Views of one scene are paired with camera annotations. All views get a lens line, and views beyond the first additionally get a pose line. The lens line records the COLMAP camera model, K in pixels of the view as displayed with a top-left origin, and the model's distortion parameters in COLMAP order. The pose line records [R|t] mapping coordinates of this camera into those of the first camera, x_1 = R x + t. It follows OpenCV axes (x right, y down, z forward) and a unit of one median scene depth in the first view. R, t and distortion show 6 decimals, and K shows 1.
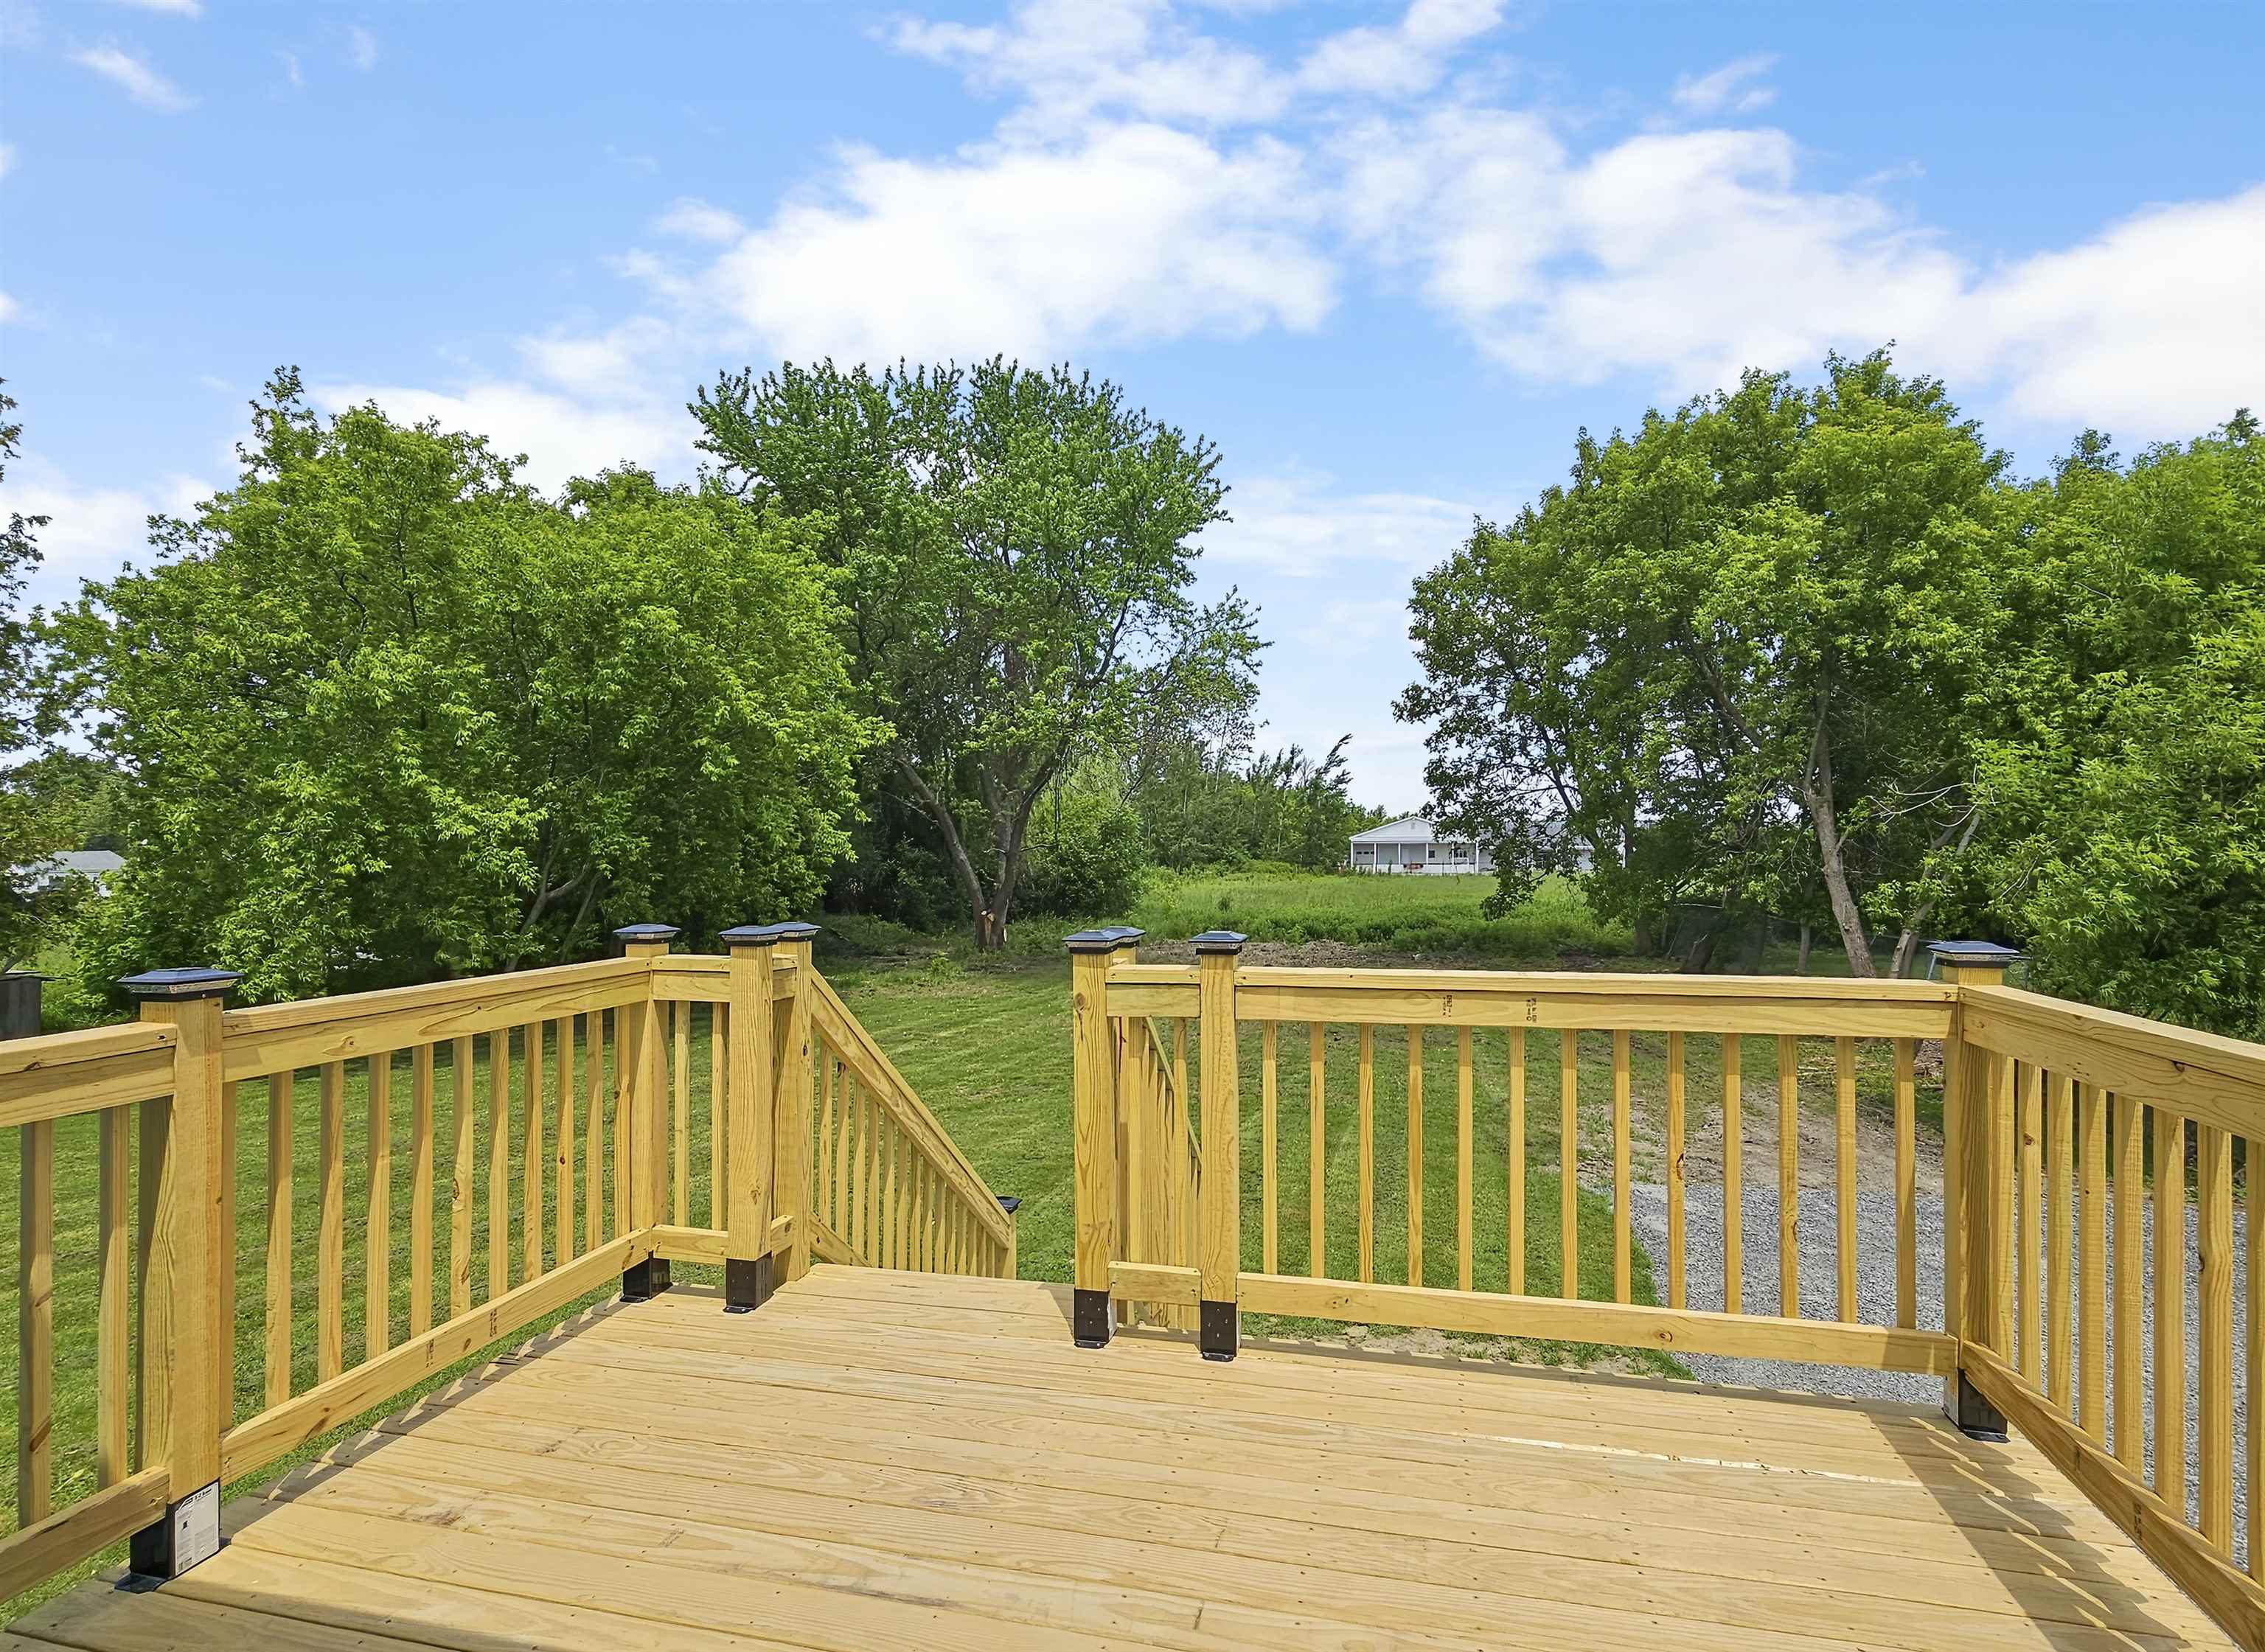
lens RADIAL K [[1219.4, 0, 1132.5], [0, 1219.4, 826.0], [0, 0, 1]] dist [0.000353, -0.000004]
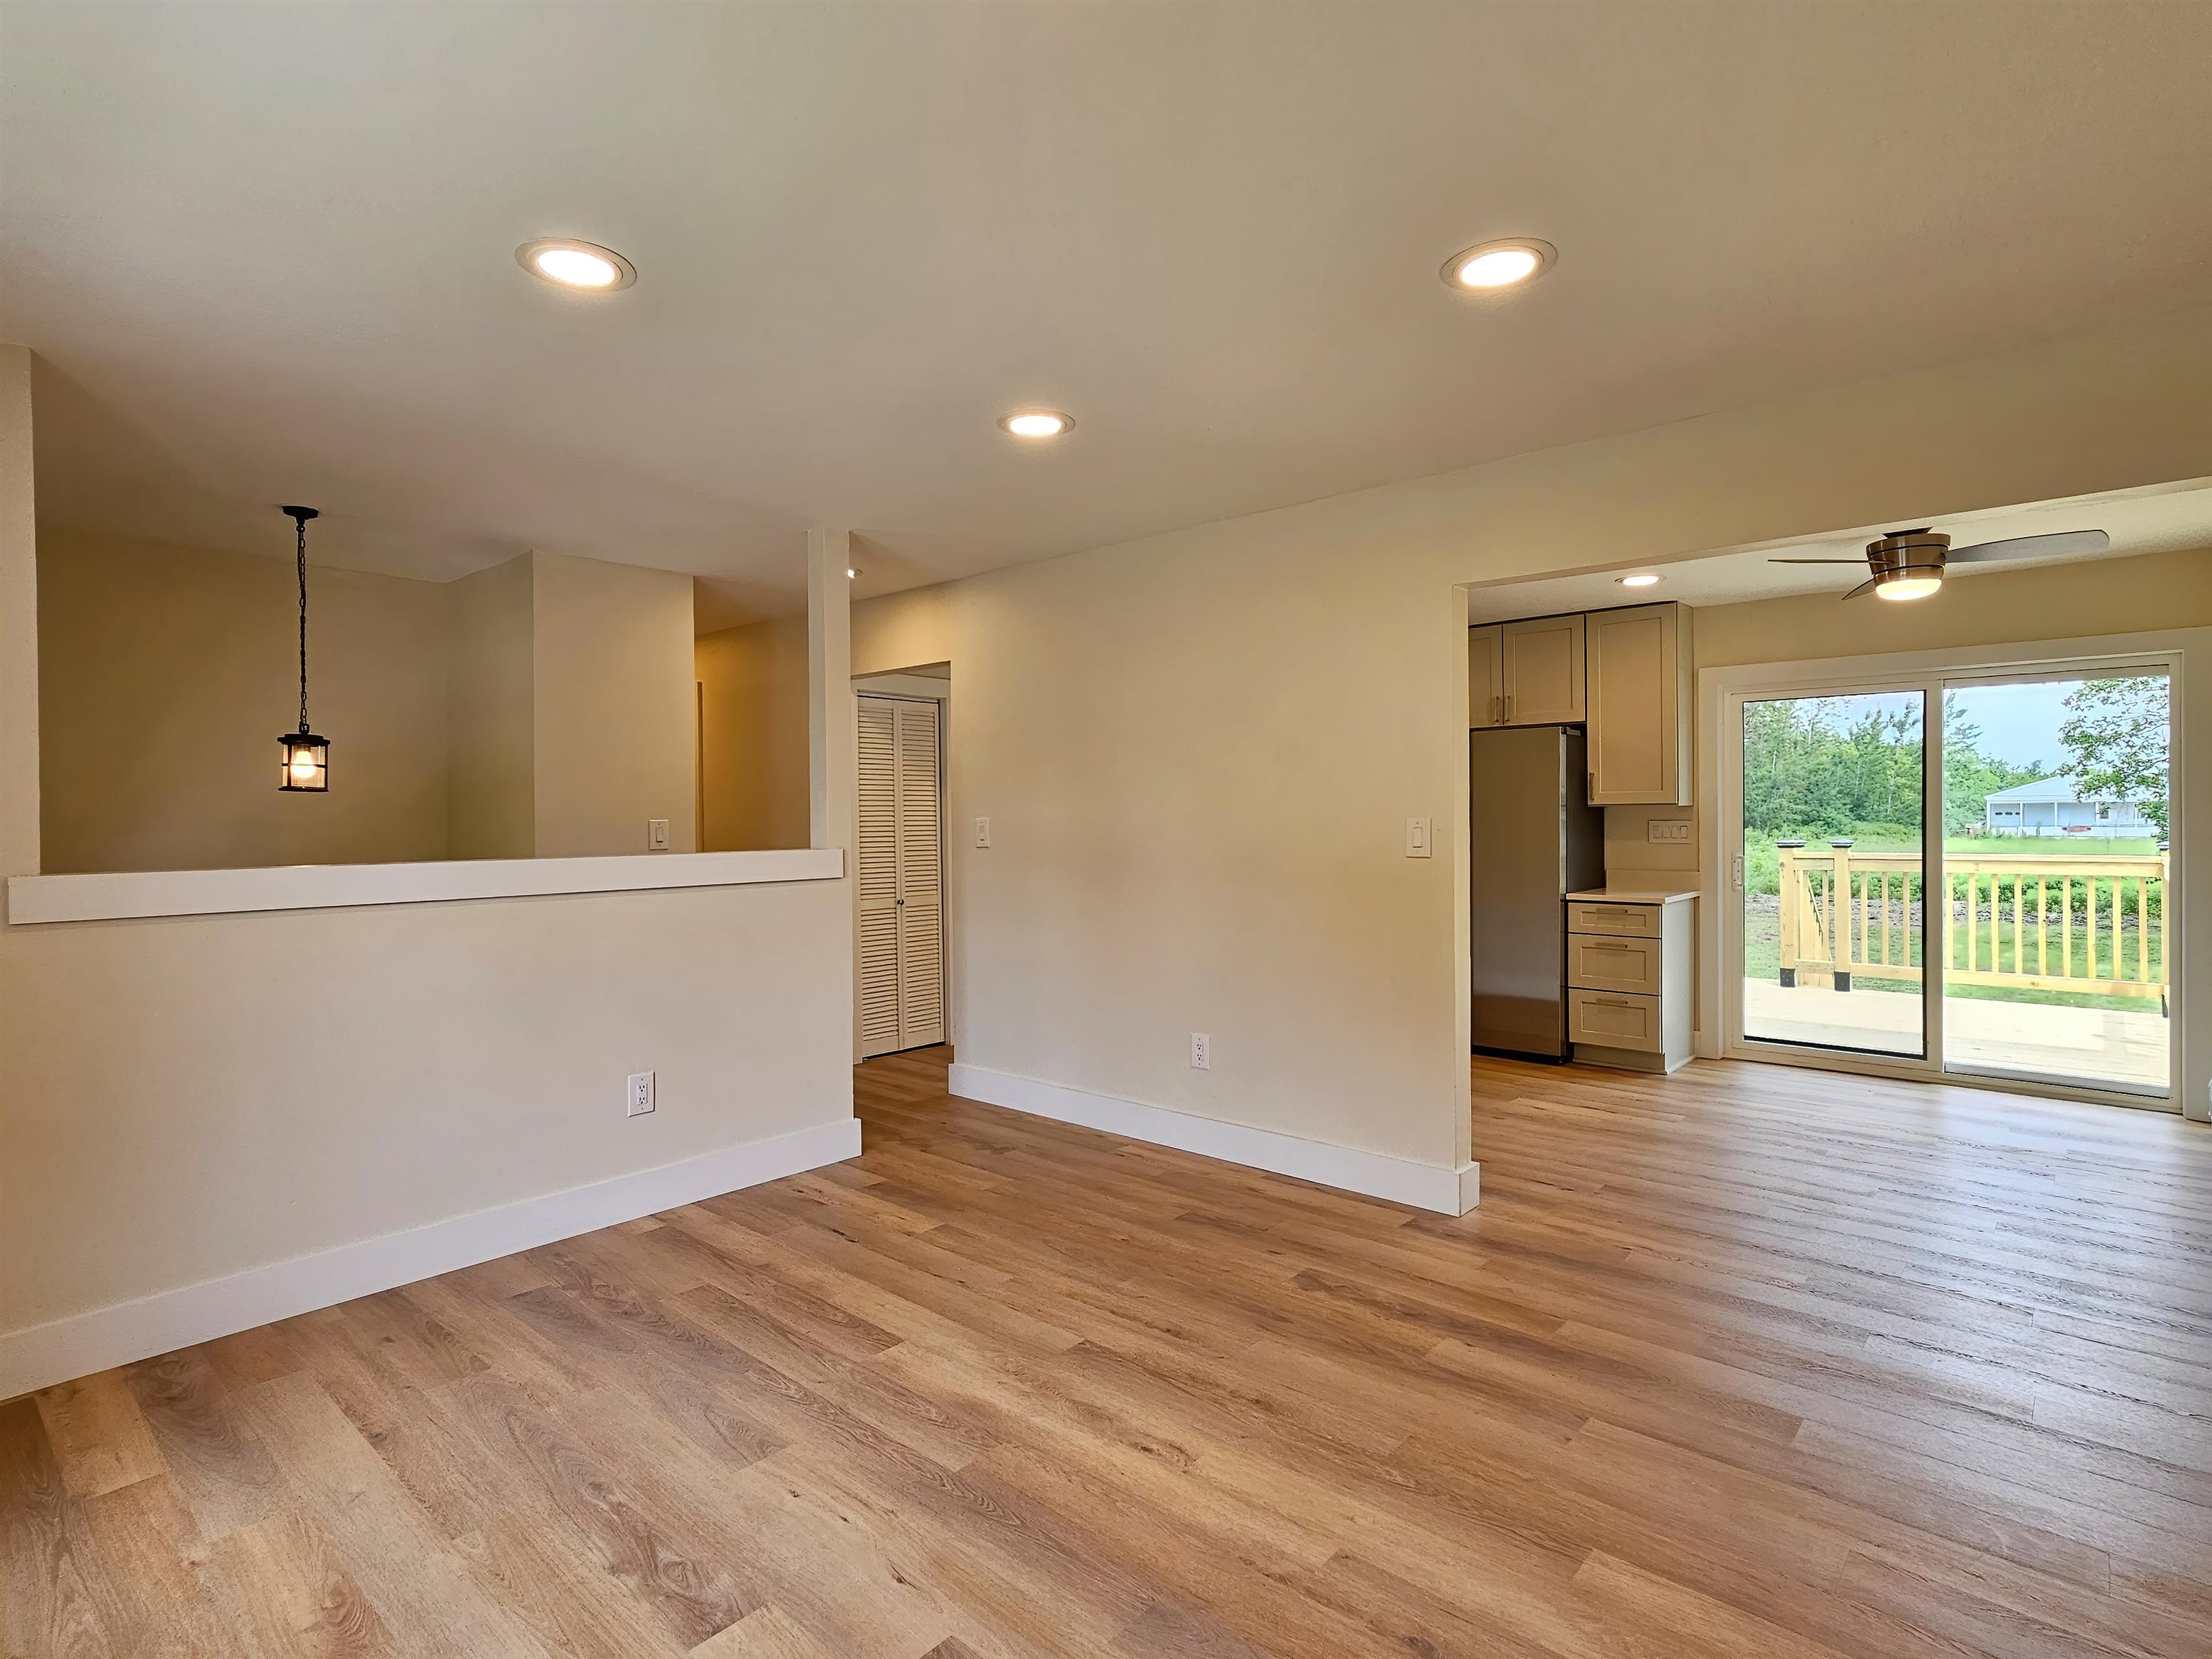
lens RADIAL K [[1128.8, 0, 1097.3], [0, 1128.8, 824.1], [0, 0, 1]] dist [0.003263, 0.000487]
pose [[0.881017, -0.004136, -0.473066, -0.019783], [0.017111, 0.999586, 0.023128, -0.003627], [0.472775, -0.028471, 0.880723, -0.199602]]
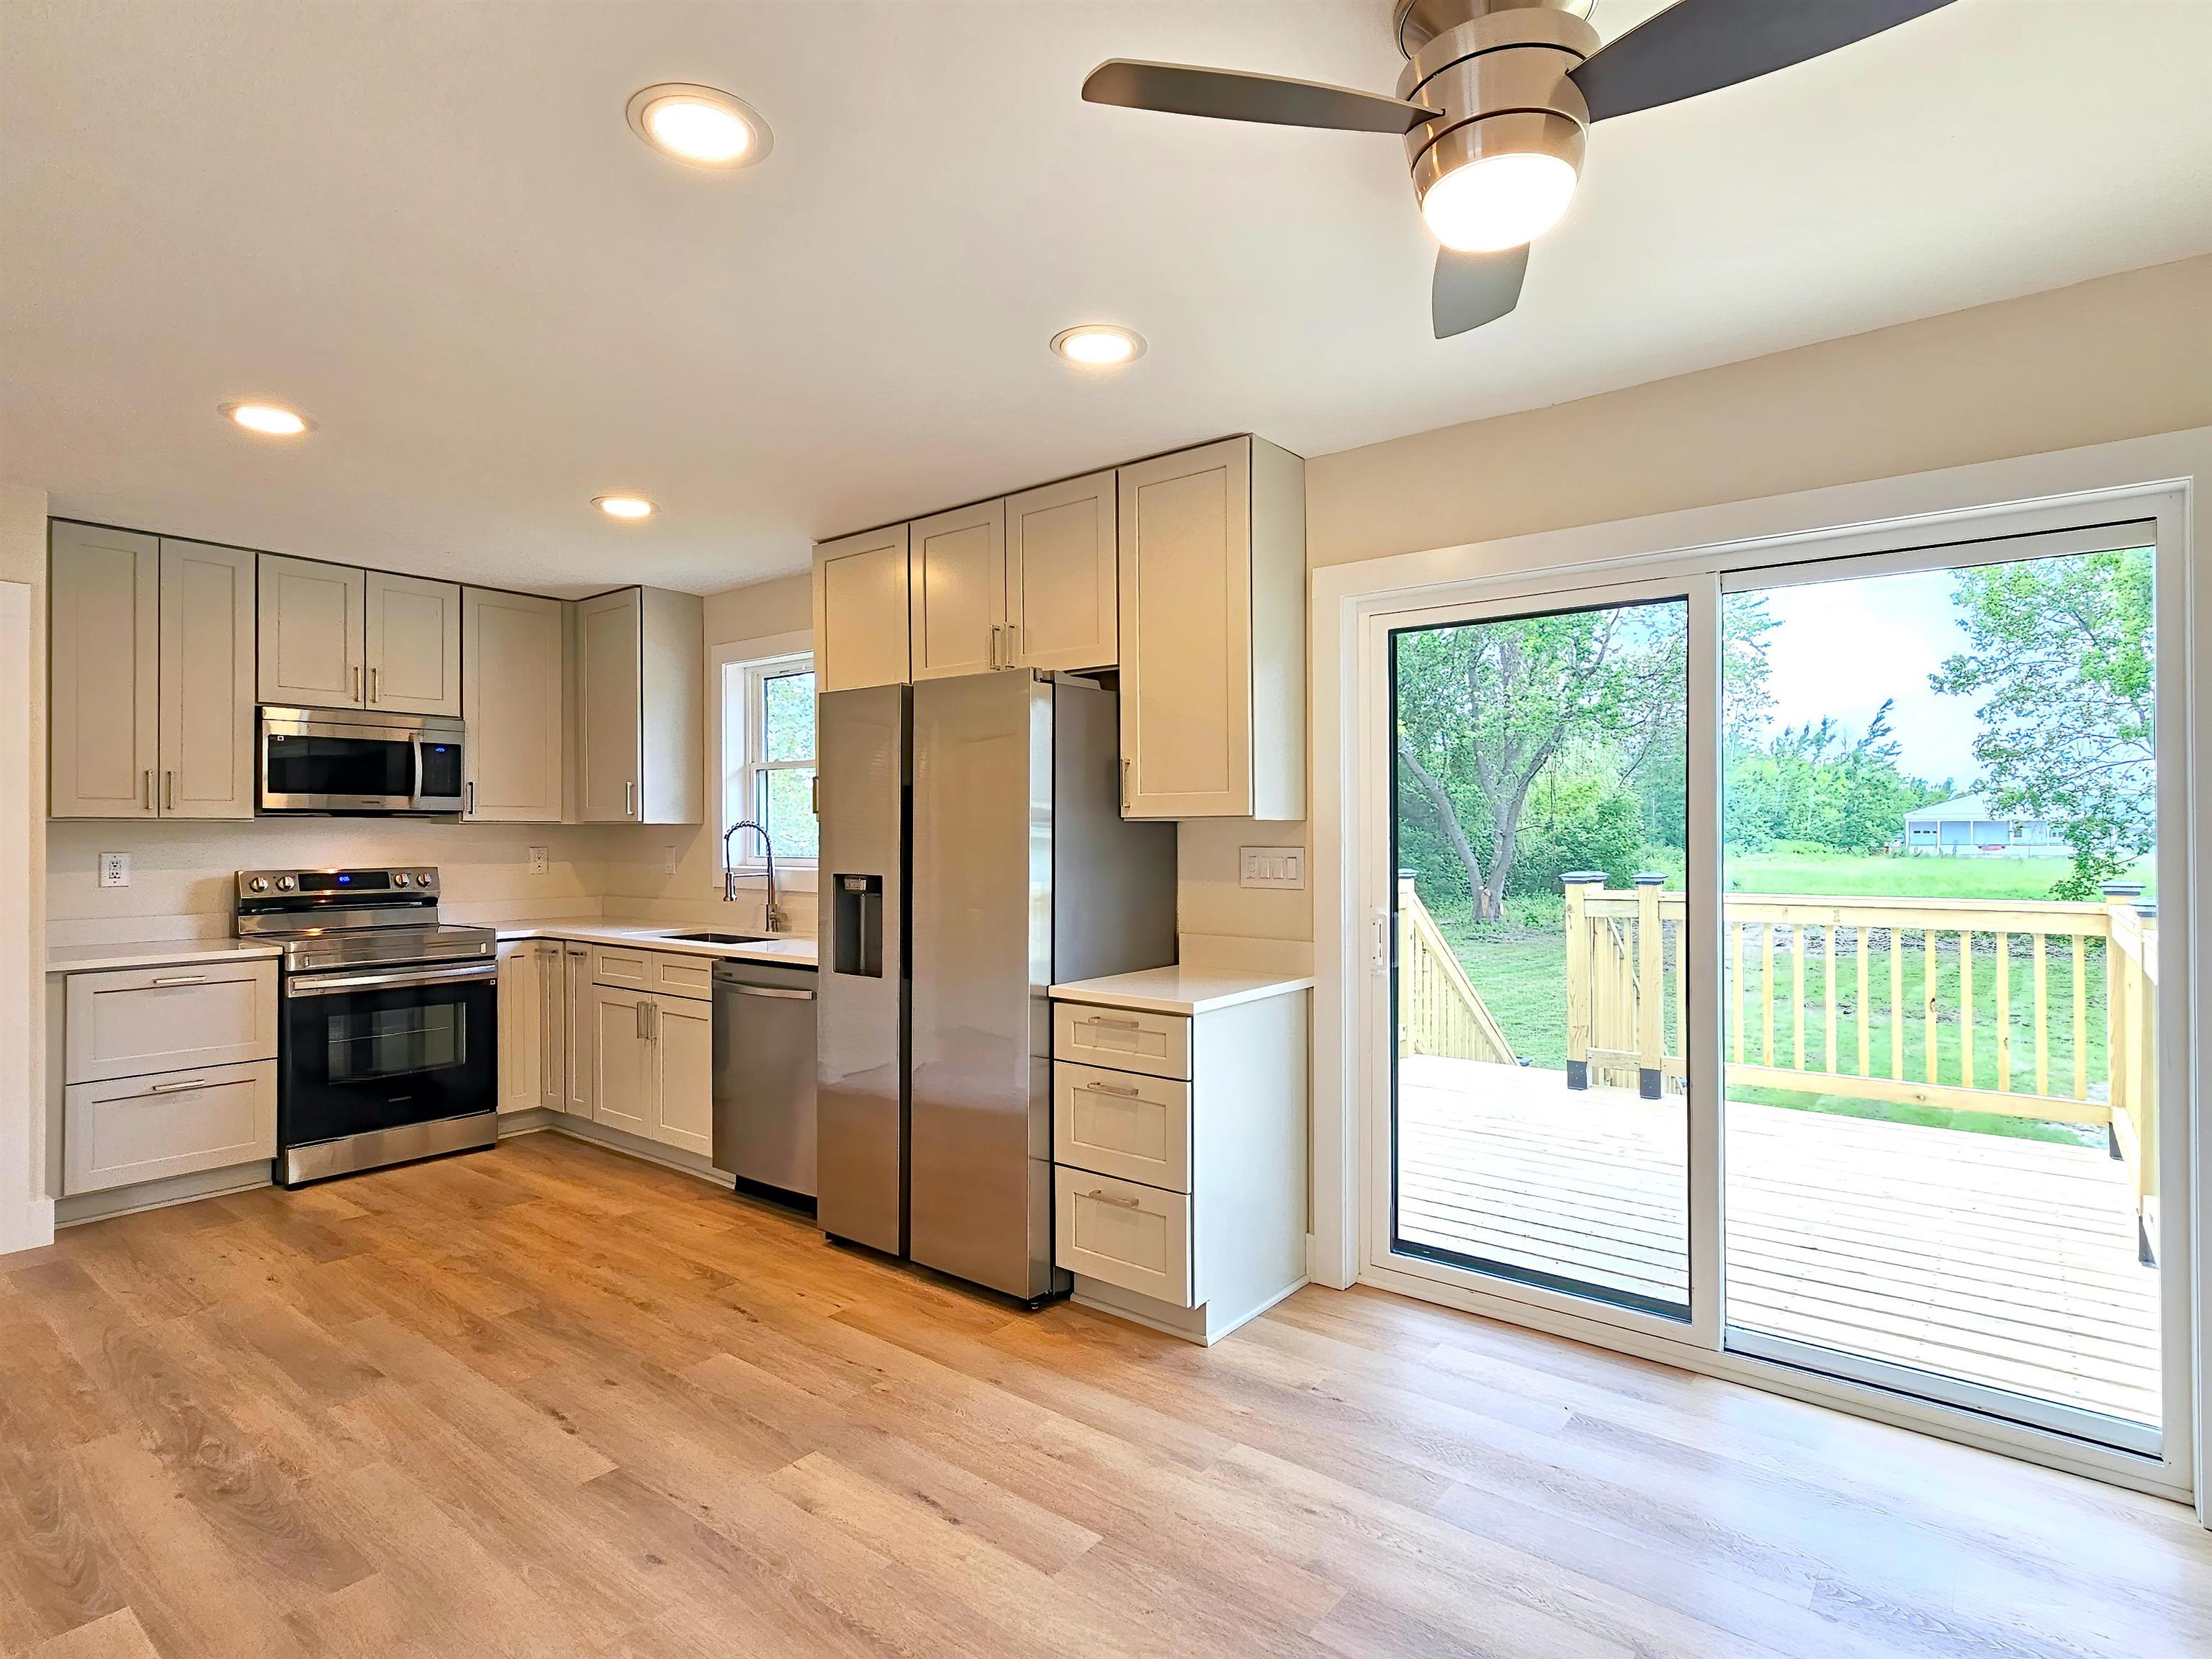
lens RADIAL K [[1153.8, 0, 1091.5], [0, 1153.8, 825.2], [0, 0, 1]] dist [0.001212, -0.000083]
pose [[0.903973, -0.004129, -0.427569, 0.005201], [0.010639, 0.999861, 0.012837, -0.001746], [0.427456, -0.016154, 0.903892, -0.093390]]
